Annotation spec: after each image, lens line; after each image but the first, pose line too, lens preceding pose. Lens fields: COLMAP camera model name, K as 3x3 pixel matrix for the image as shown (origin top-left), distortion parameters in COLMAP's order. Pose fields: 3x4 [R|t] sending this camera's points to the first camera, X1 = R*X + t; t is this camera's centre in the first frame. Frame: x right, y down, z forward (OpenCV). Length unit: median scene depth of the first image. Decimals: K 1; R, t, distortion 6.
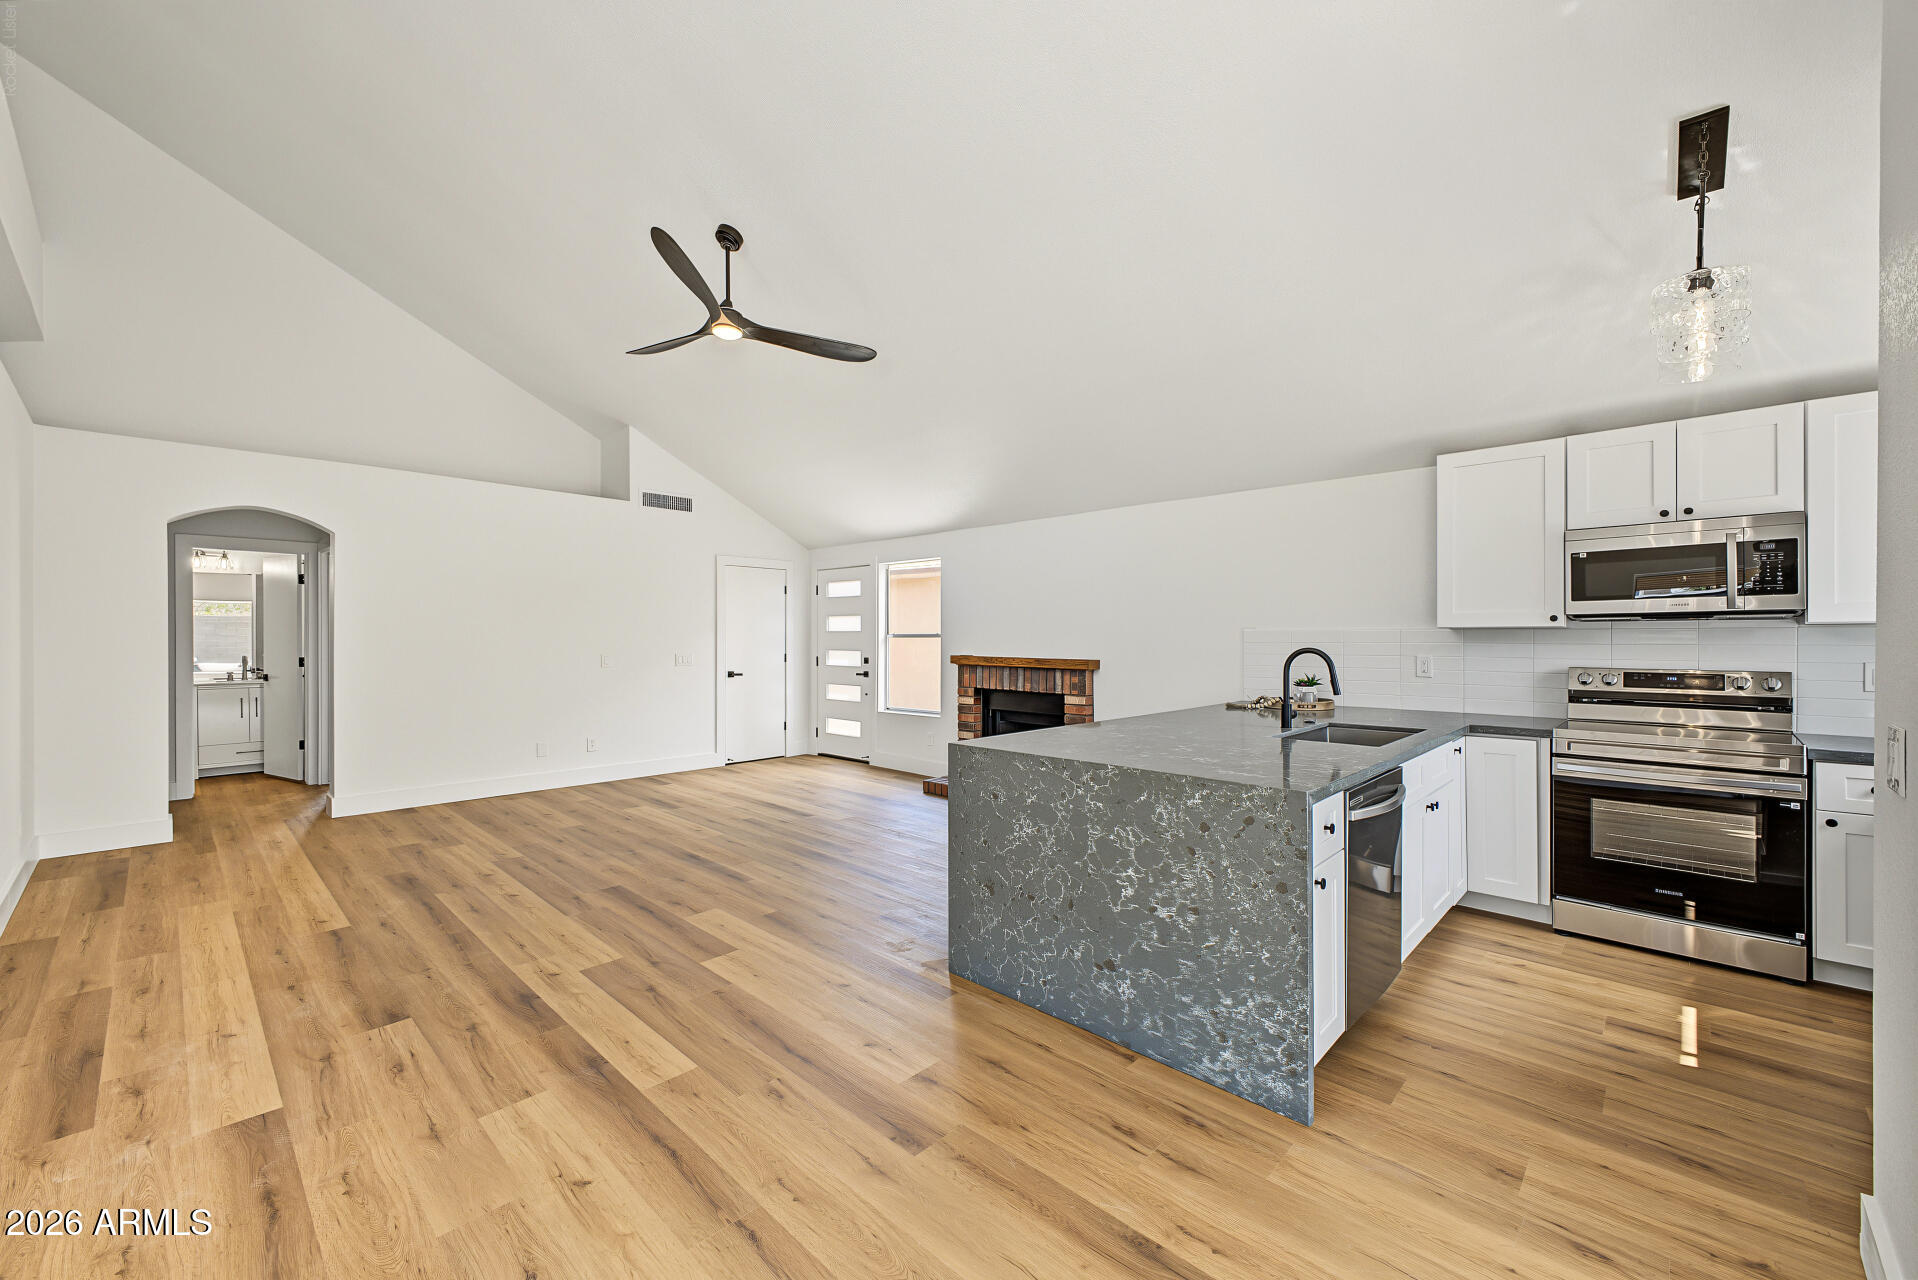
lens RADIAL K [[761.4, 0, 960.4], [0, 761.4, 637.9], [0, 0, 1]] dist [0.029530, -0.011916]
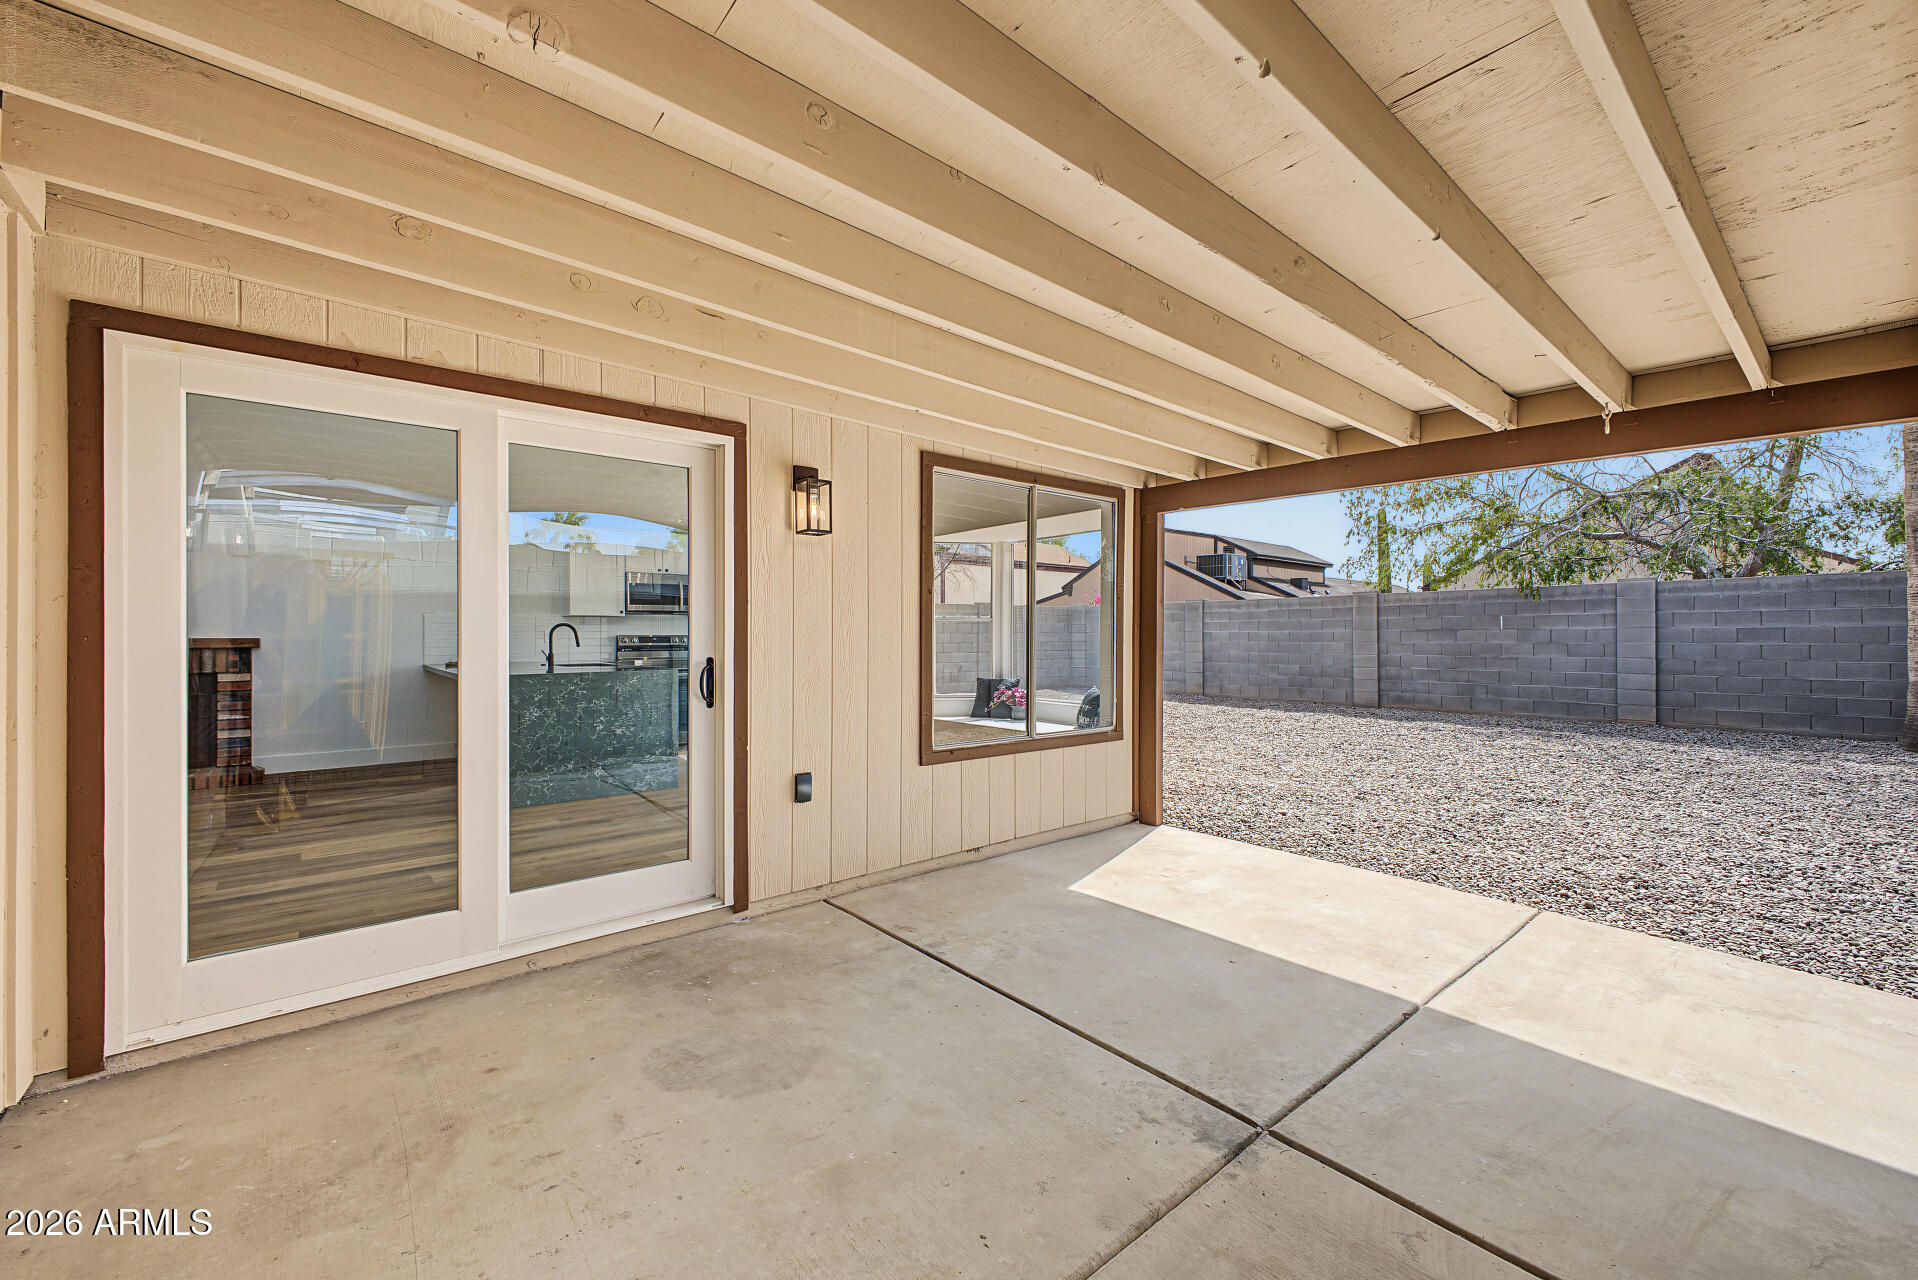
lens RADIAL K [[761.4, 0, 960.4], [0, 761.4, 637.9], [0, 0, 1]] dist [0.029530, -0.011916]
pose [[0.116446, -0.003032, 0.993192, -1.125126], [0.005290, 0.999983, 0.002432, 0.042243], [-0.993183, 0.004971, 0.116460, -0.182987]]
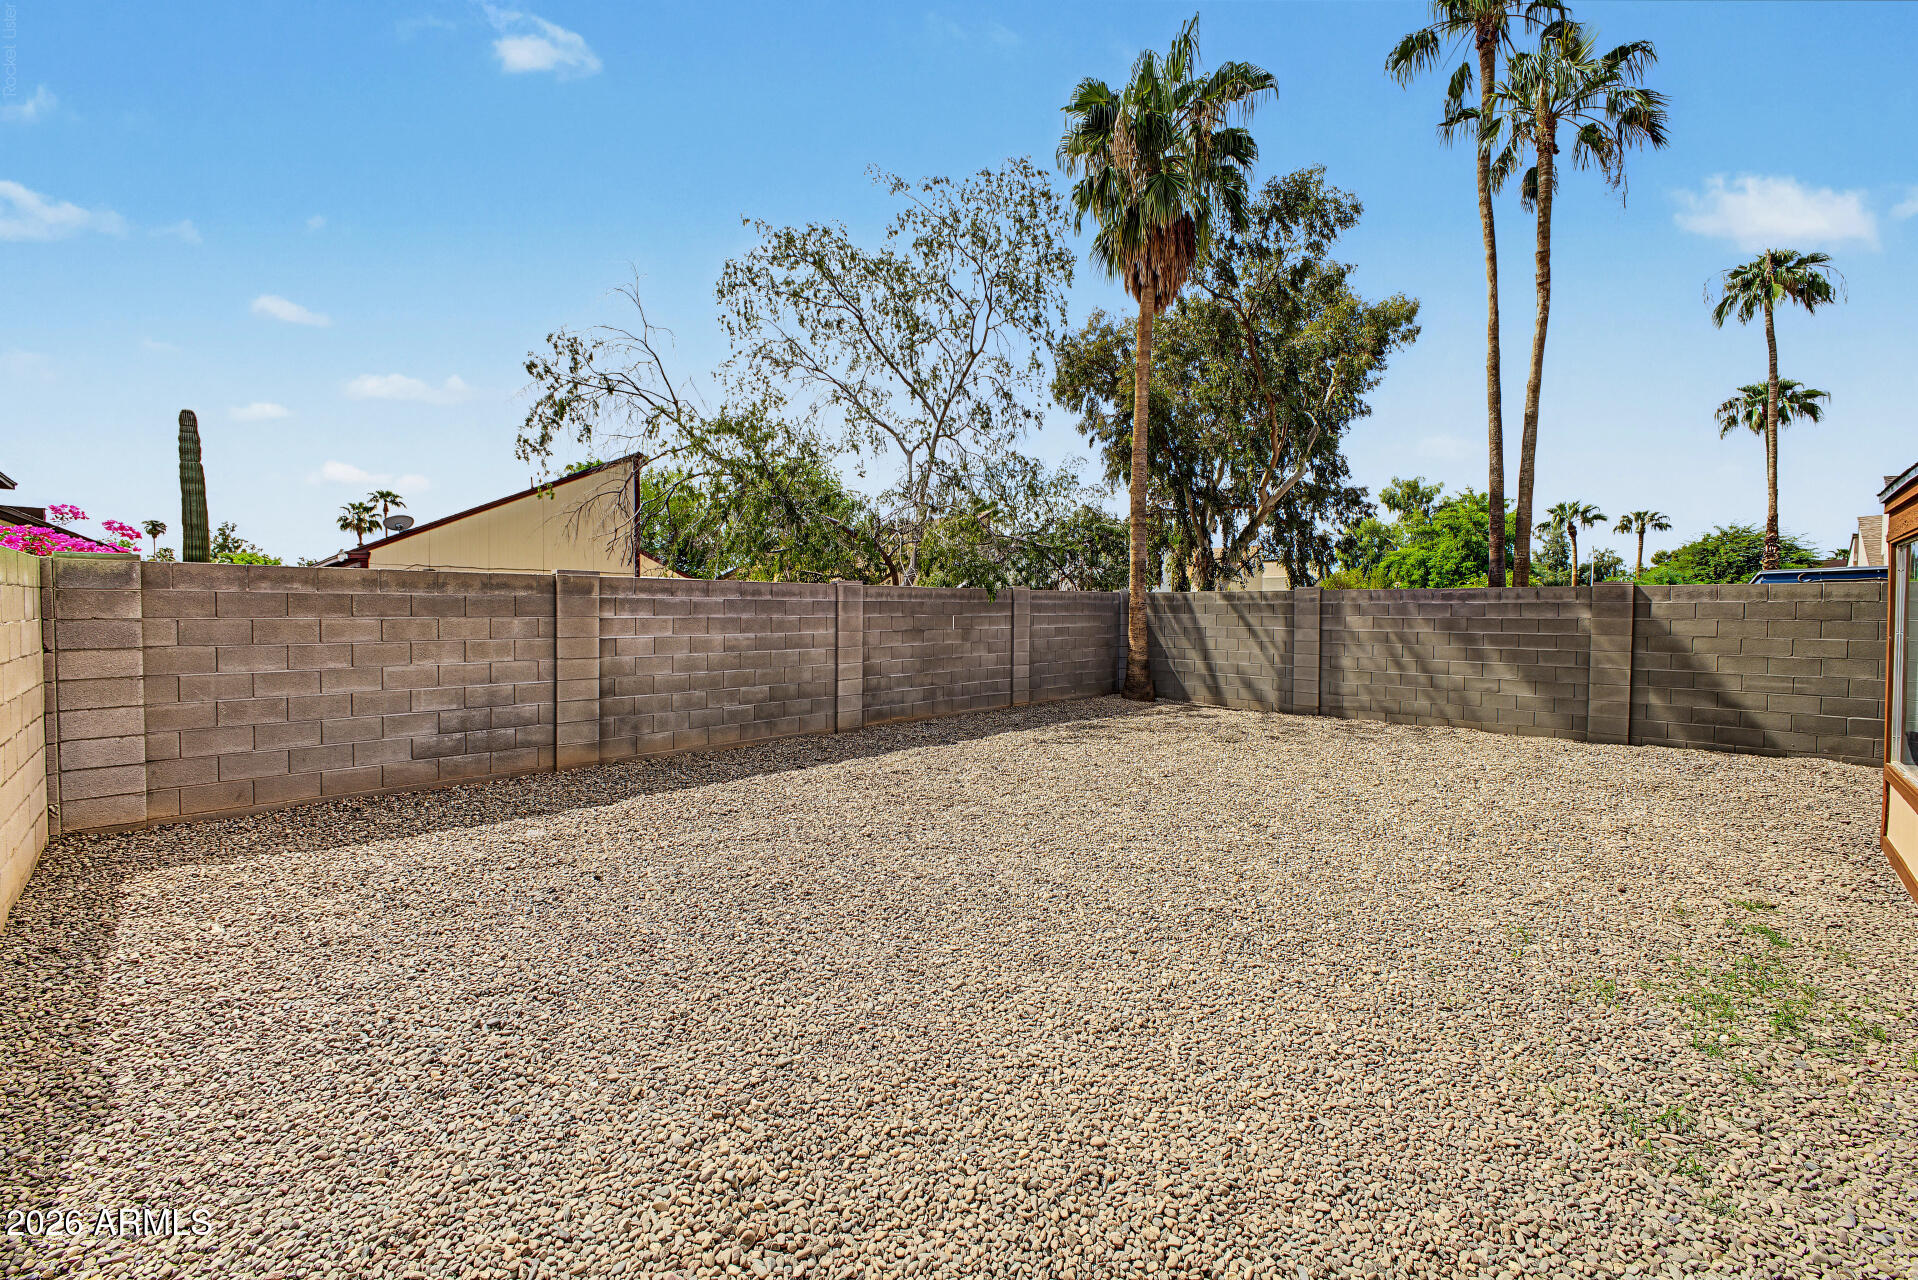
lens RADIAL K [[761.4, 0, 960.4], [0, 761.4, 637.9], [0, 0, 1]] dist [0.029530, -0.011916]
pose [[-0.999879, -0.005066, 0.014694, 1.844496], [-0.004443, 0.999103, 0.042110, -0.054882], [-0.014894, 0.042039, -0.999005, 0.931841]]
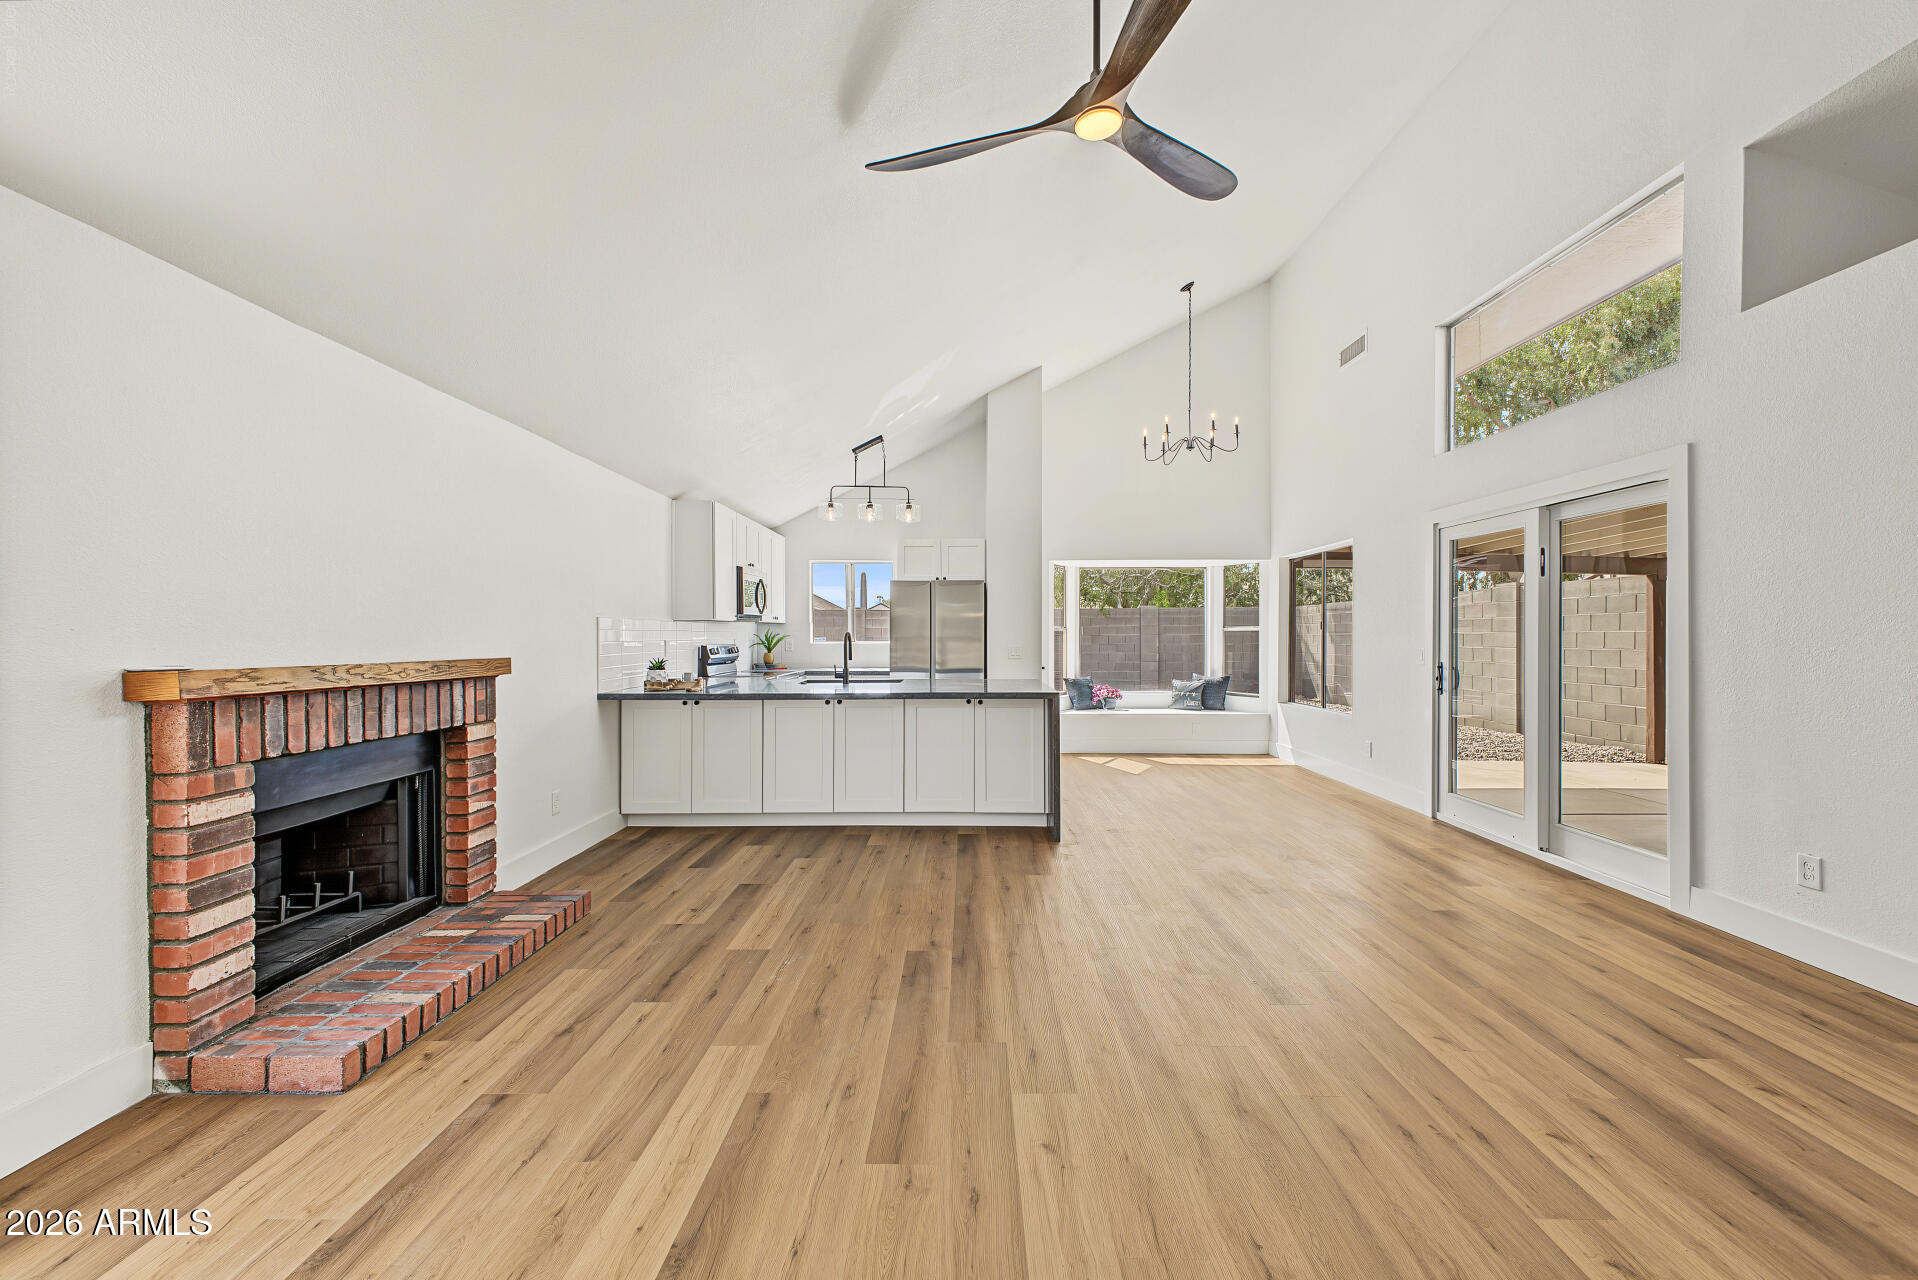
lens RADIAL K [[761.4, 0, 960.4], [0, 761.4, 637.9], [0, 0, 1]] dist [0.029530, -0.011916]
pose [[-0.689987, -0.000742, 0.723821, -0.713526], [0.003937, 0.999981, 0.004777, 0.015898], [-0.723811, 0.006146, -0.689971, 1.591953]]
